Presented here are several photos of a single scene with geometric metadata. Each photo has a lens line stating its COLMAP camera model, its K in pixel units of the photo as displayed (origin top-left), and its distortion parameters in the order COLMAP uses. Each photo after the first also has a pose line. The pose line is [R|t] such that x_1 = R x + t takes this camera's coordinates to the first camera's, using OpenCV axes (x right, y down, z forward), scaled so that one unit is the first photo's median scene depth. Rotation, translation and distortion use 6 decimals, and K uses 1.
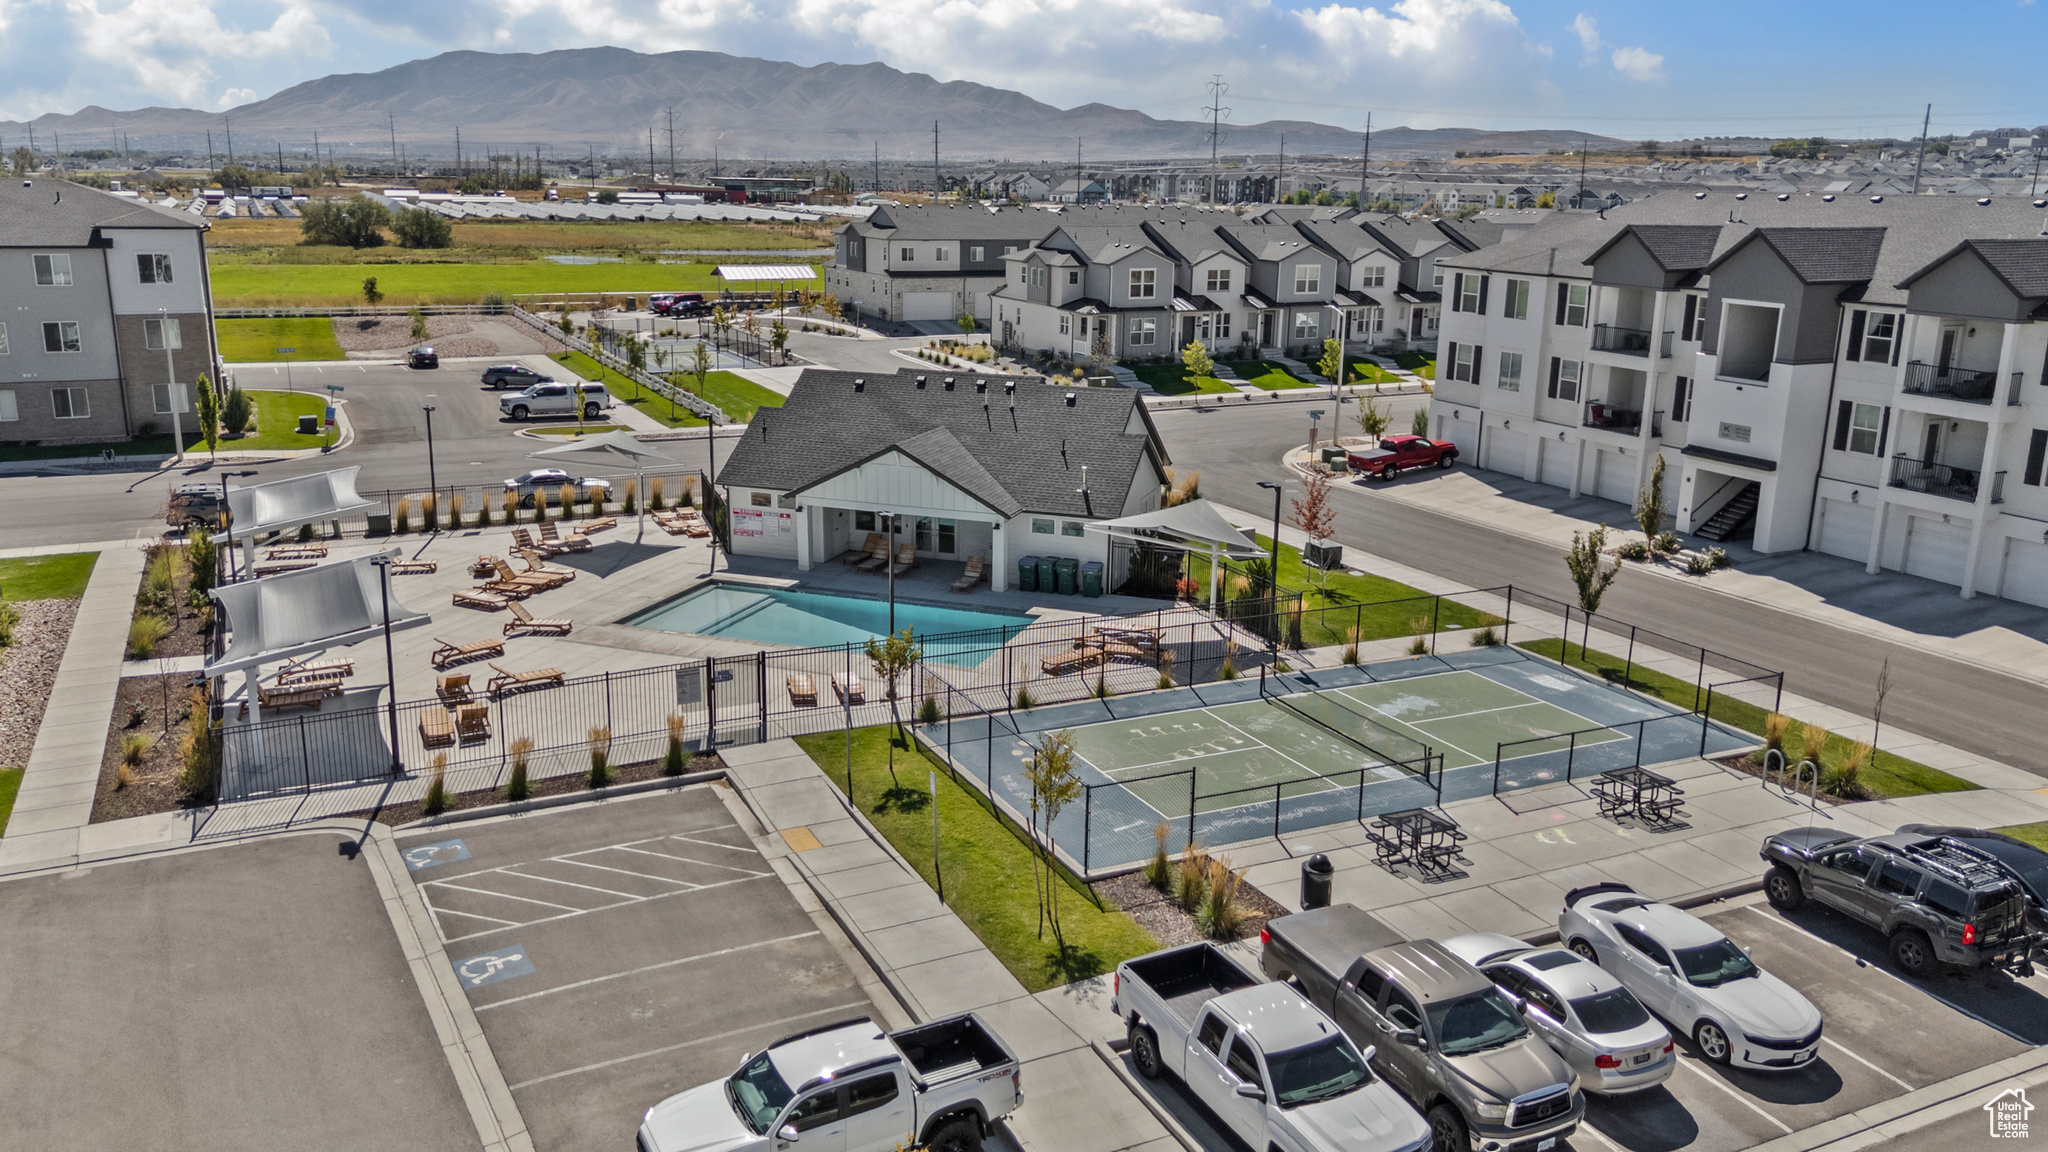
lens RADIAL K [[1513.1, 0, 1024.0], [0, 1513.1, 576.0], [0, 0, 1]] dist [0.089079, -0.095757]
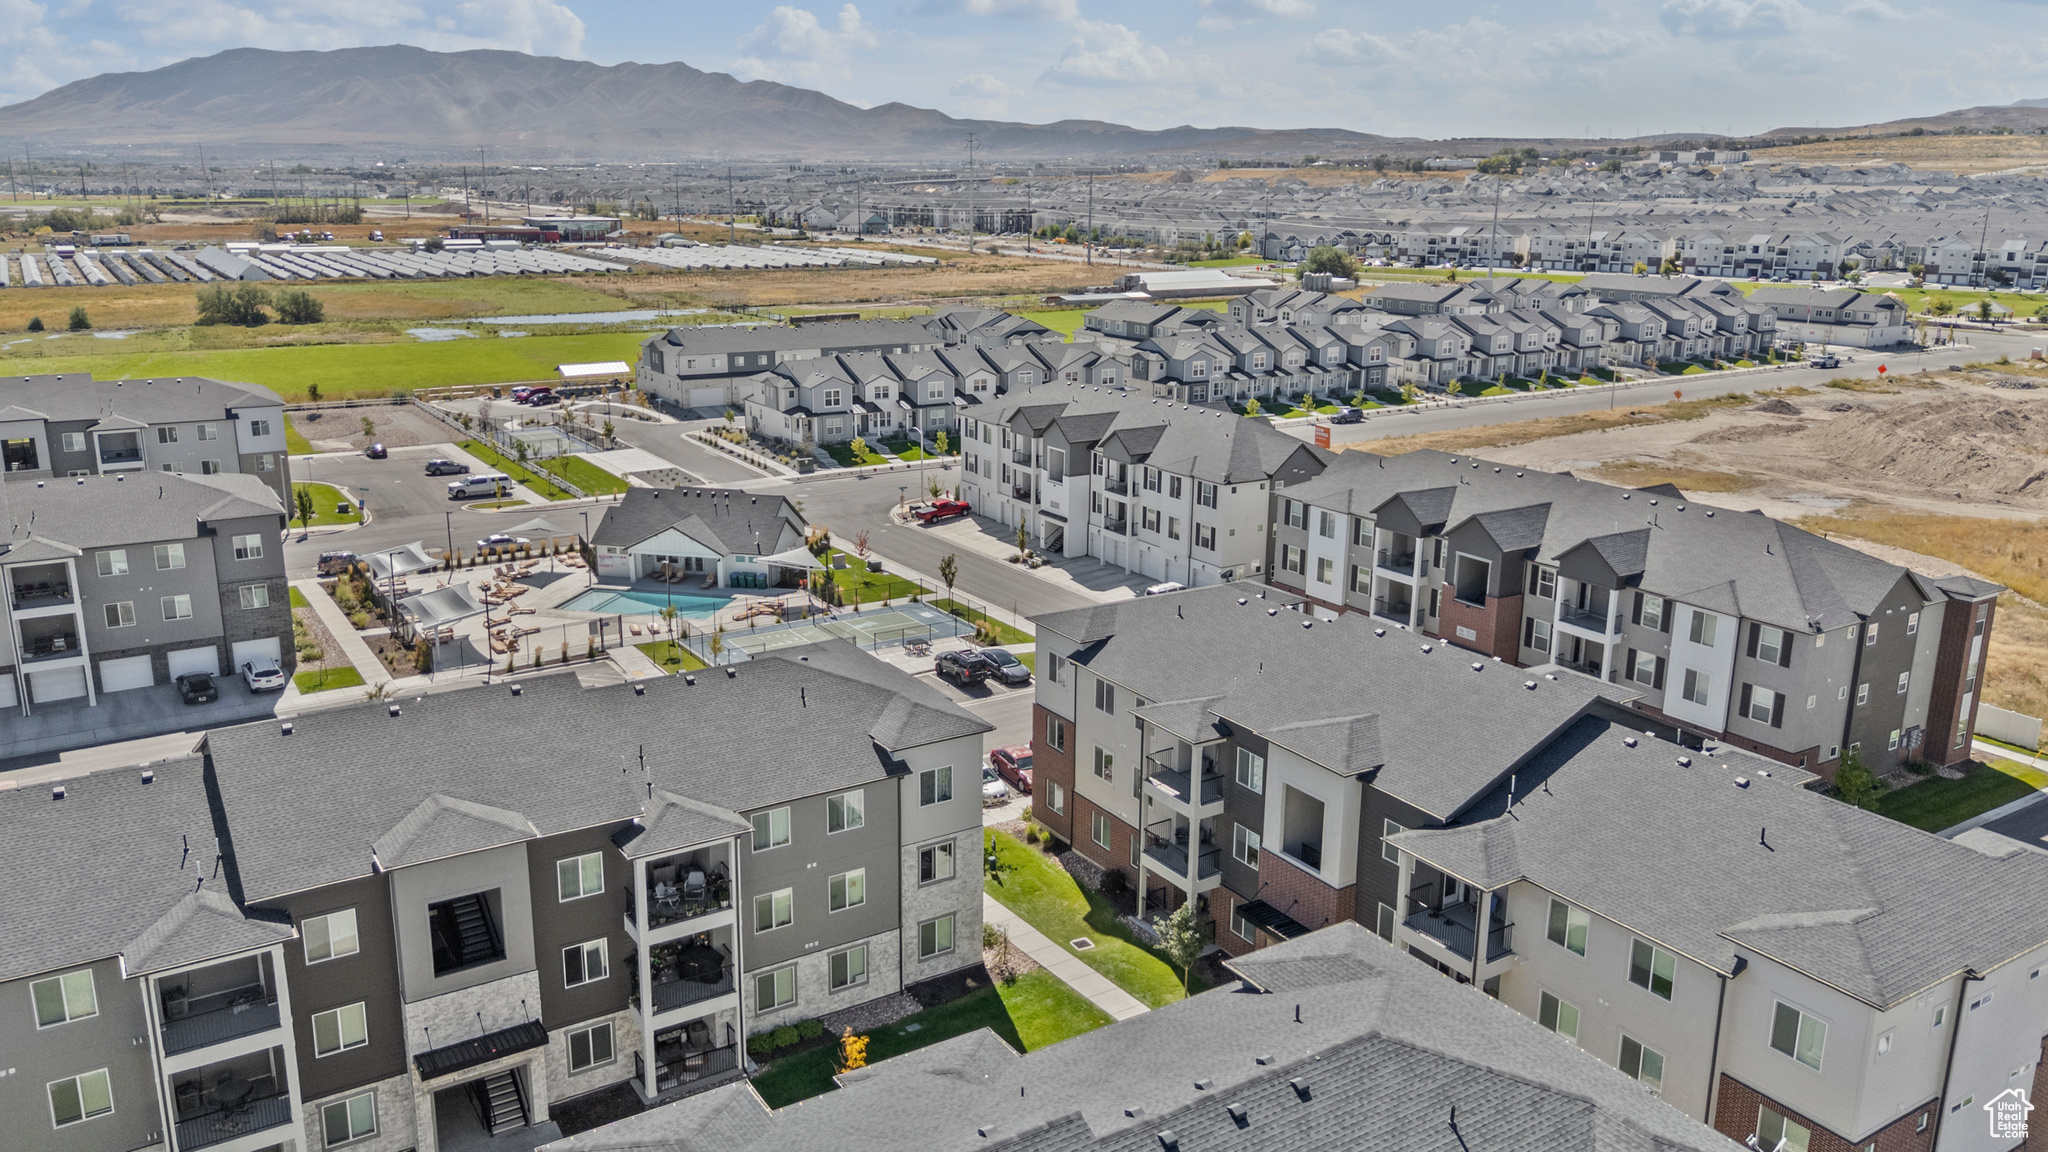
lens RADIAL K [[1513.1, 0, 1024.0], [0, 1513.1, 576.0], [0, 0, 1]] dist [0.089079, -0.095757]
pose [[0.992963, -0.037851, 0.112216, 0.153896], [0.036591, 0.999242, 0.013270, -0.018814], [-0.112633, -0.009070, 0.993595, -1.135369]]
